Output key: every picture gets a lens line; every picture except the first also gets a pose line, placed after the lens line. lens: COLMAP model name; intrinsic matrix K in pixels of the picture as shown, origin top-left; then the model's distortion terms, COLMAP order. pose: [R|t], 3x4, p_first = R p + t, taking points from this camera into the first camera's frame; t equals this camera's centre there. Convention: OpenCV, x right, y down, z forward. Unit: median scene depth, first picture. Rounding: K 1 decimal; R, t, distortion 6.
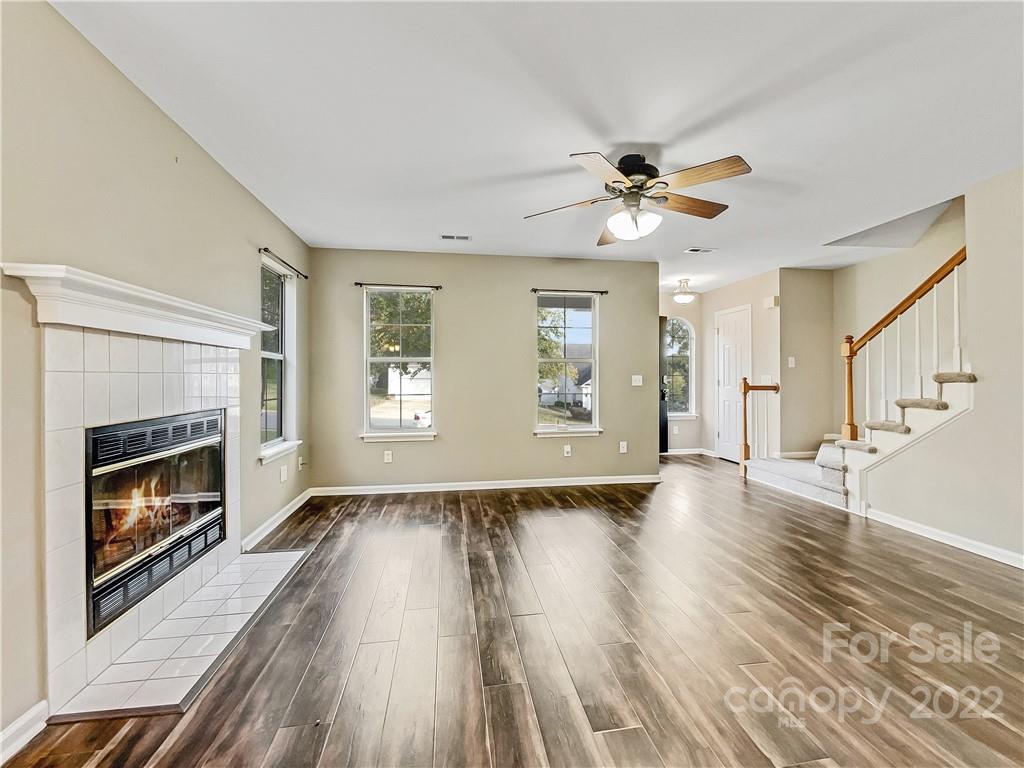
lens RADIAL K [[412.4, 0, 513.8], [0, 412.4, 373.6], [0, 0, 1]] dist [0.000355, 0.000091]
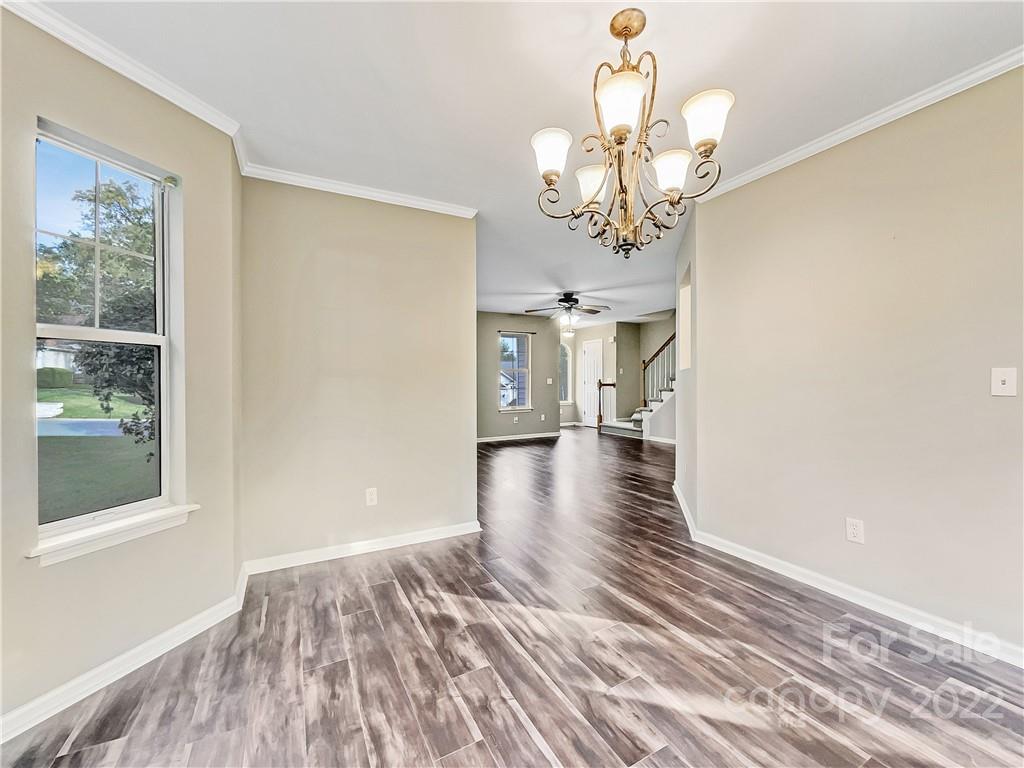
lens RADIAL K [[419.0, 0, 508.0], [0, 419.0, 390.3], [0, 0, 1]] dist [-0.015778, 0.000100]
pose [[0.946546, -0.011642, 0.322359, -0.492178], [0.001394, 0.999487, 0.032004, -0.002460], [-0.322566, -0.029844, 0.946076, -0.731524]]
